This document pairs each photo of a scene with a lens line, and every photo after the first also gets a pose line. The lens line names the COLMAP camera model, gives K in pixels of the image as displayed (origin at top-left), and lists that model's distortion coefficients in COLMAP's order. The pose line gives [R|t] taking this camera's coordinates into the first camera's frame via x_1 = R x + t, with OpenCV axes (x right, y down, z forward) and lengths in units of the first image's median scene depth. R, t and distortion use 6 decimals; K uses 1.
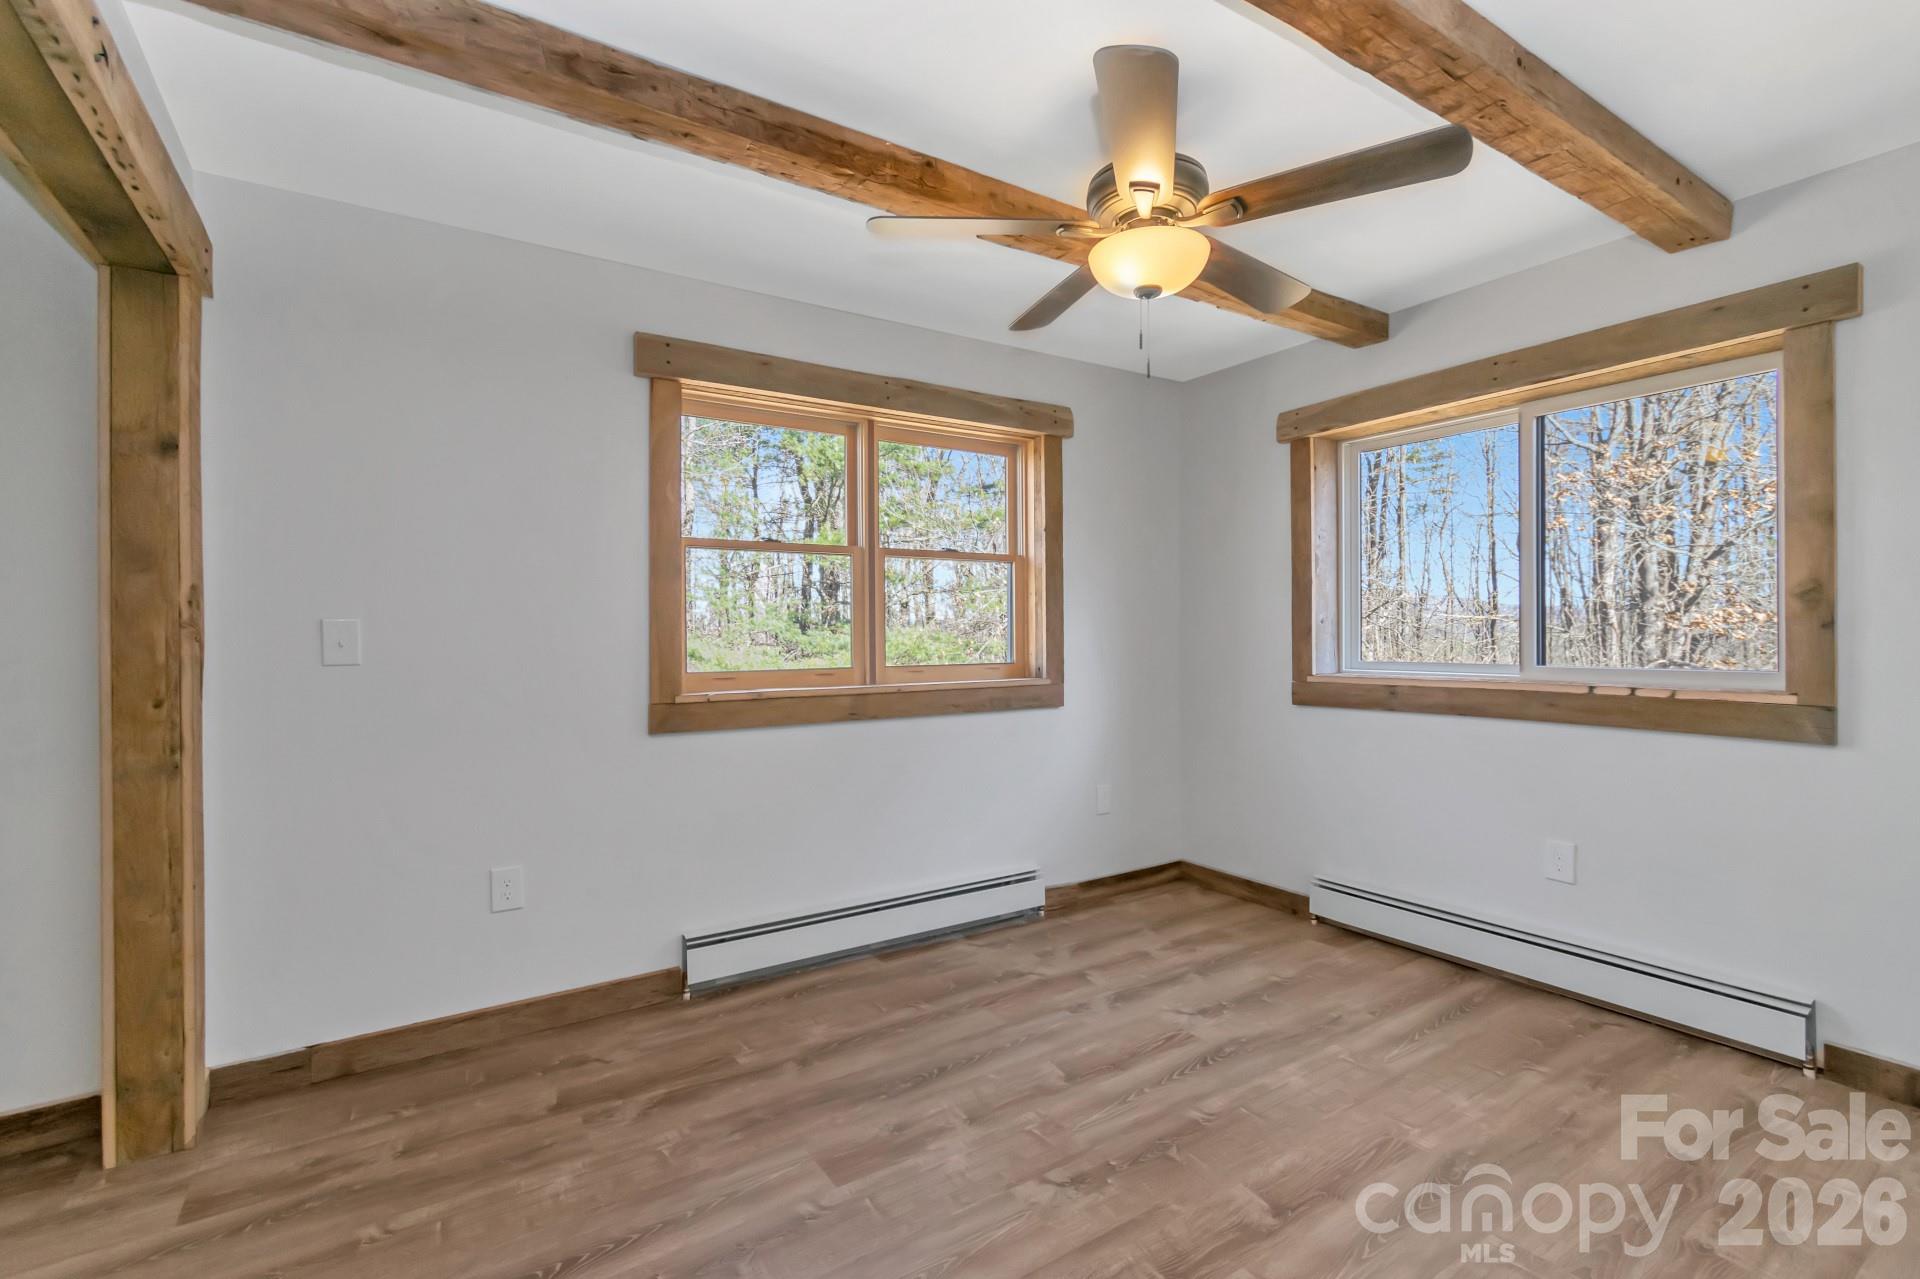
lens RADIAL K [[875.8, 0, 993.0], [0, 875.8, 635.8], [0, 0, 1]] dist [0.008071, -0.001560]
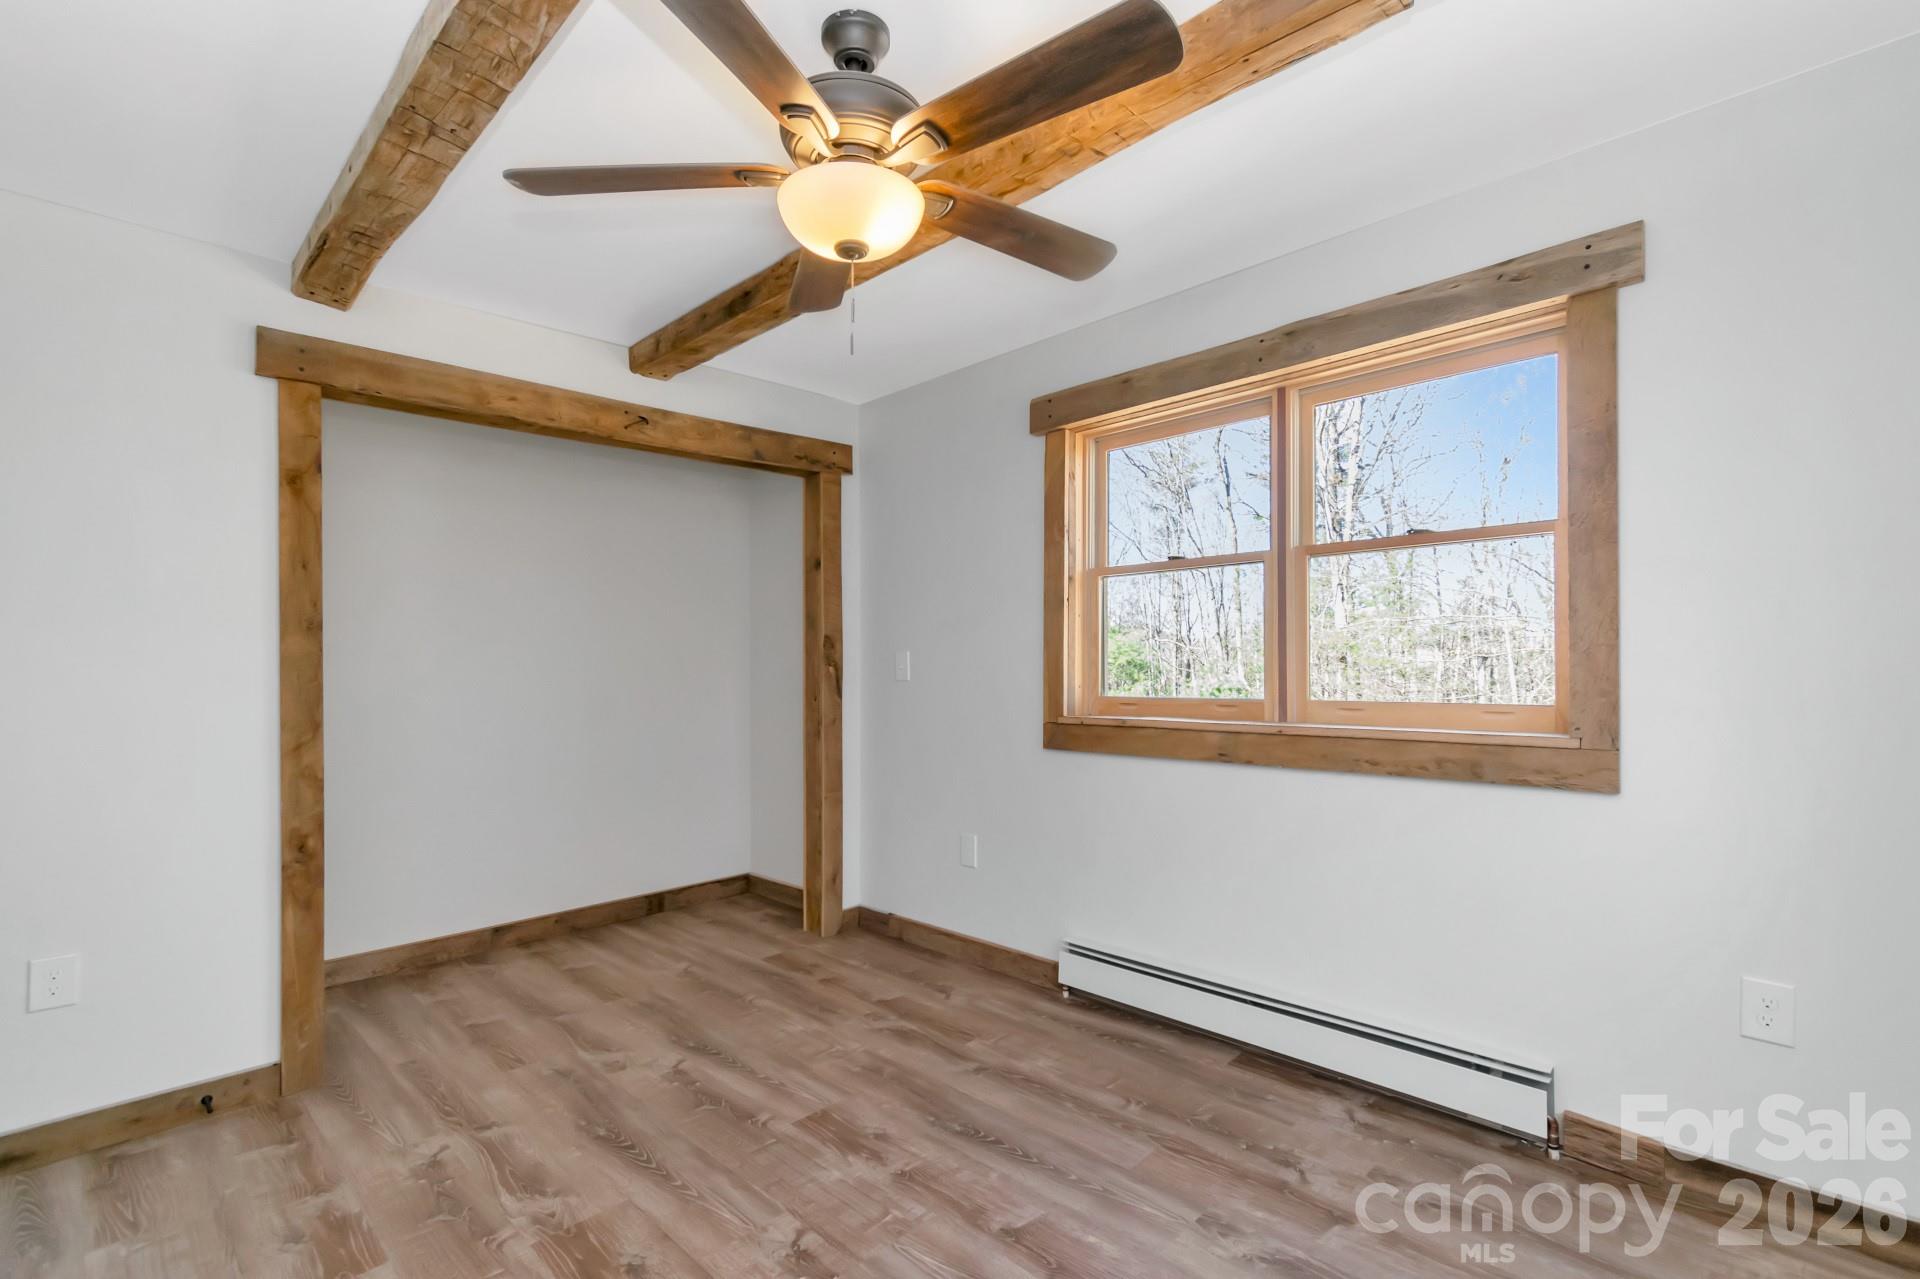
lens RADIAL K [[875.8, 0, 945.0], [0, 875.8, 658.9], [0, 0, 1]] dist [0.008071, -0.001560]
pose [[0.182589, -0.003767, -0.983182, 0.745252], [0.004808, 0.999984, -0.002938, -0.001487], [0.983178, -0.004190, 0.182604, 0.709628]]
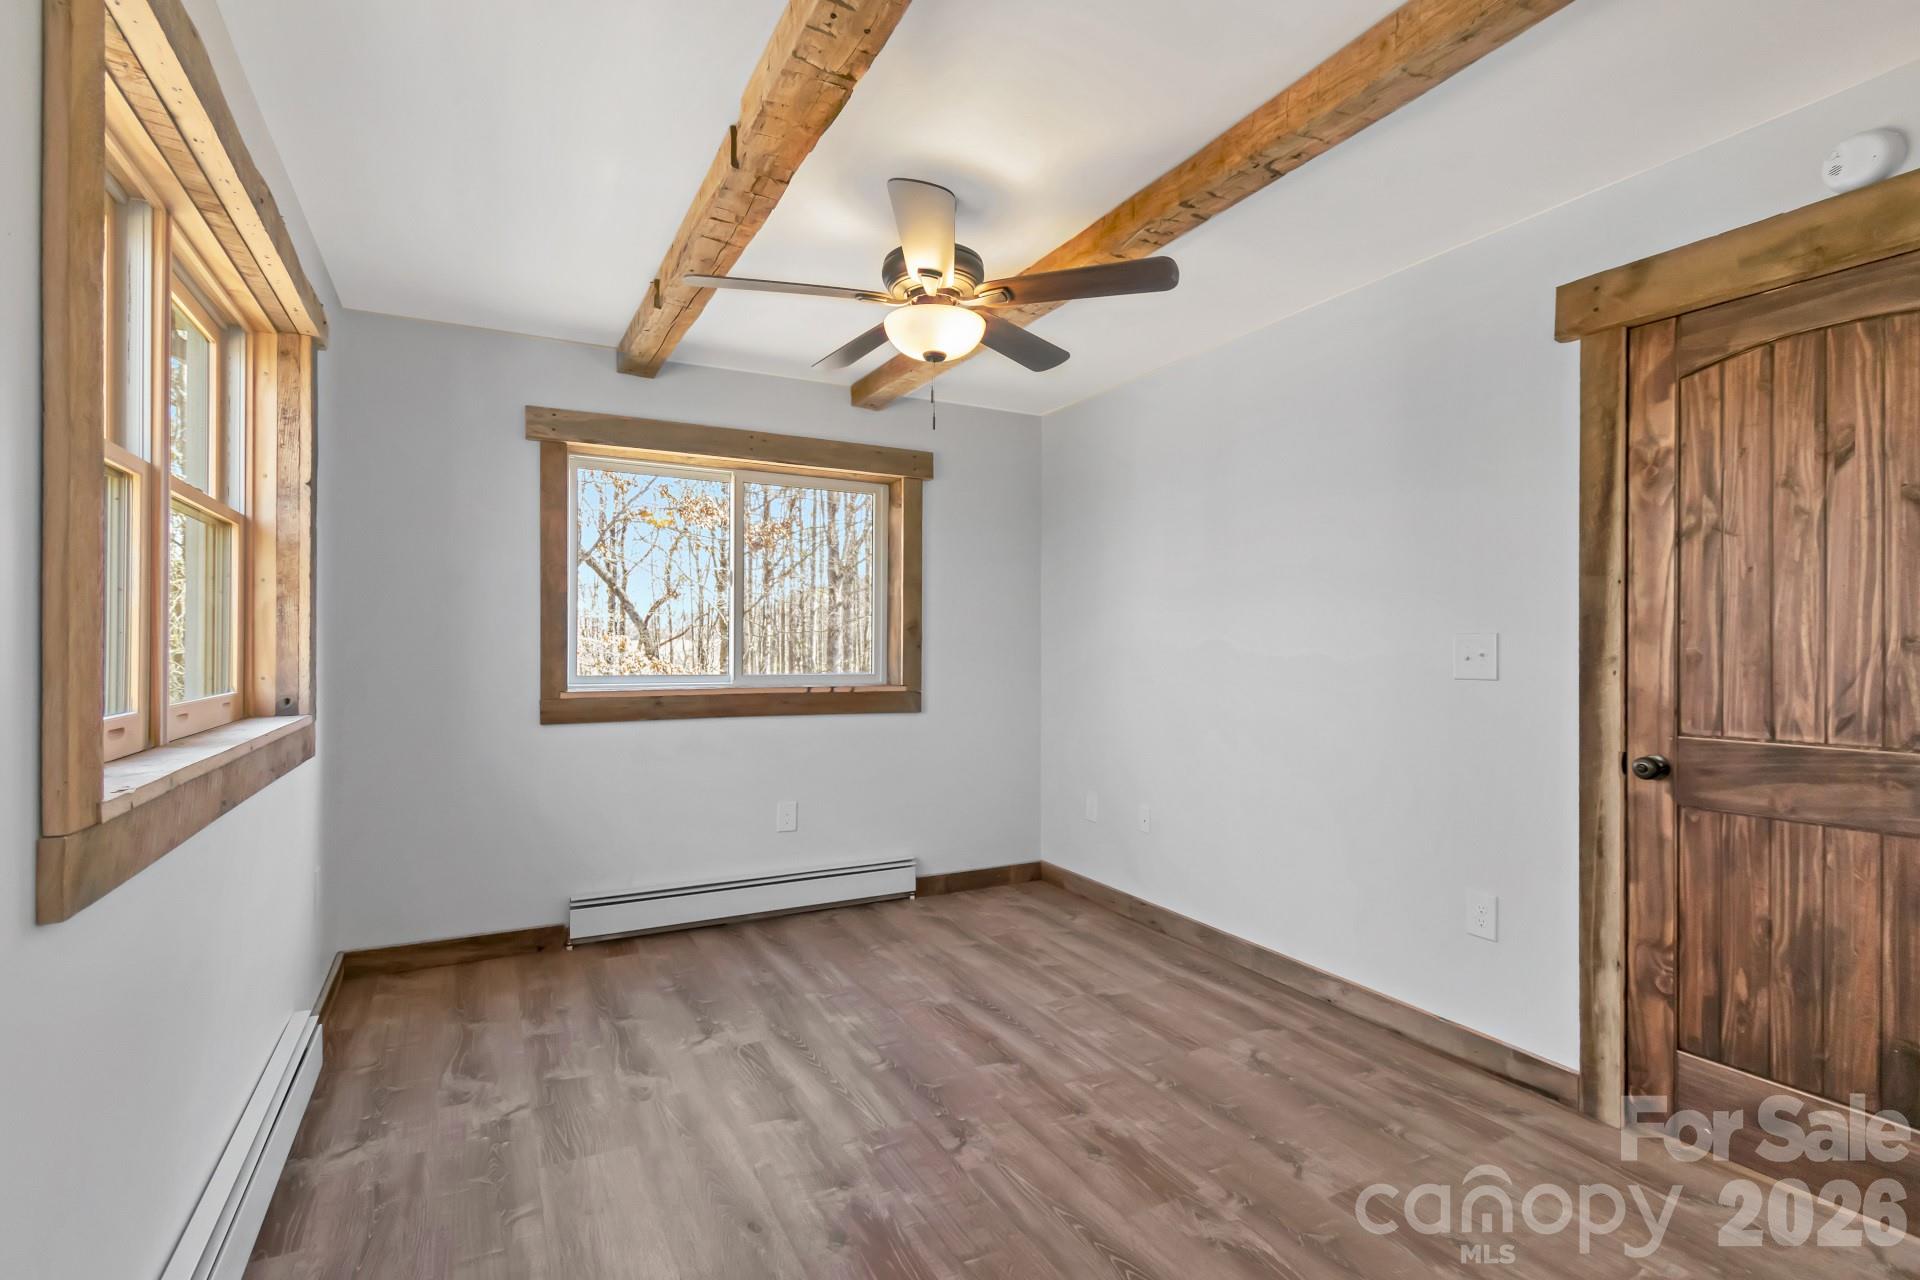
lens RADIAL K [[875.8, 0, 956.3], [0, 875.8, 652.1], [0, 0, 1]] dist [0.008071, -0.001560]
pose [[0.107101, 0.007147, 0.994222, -0.736288], [-0.000384, 0.999974, -0.007147, 0.010744], [-0.994248, 0.000384, 0.107101, 0.639068]]
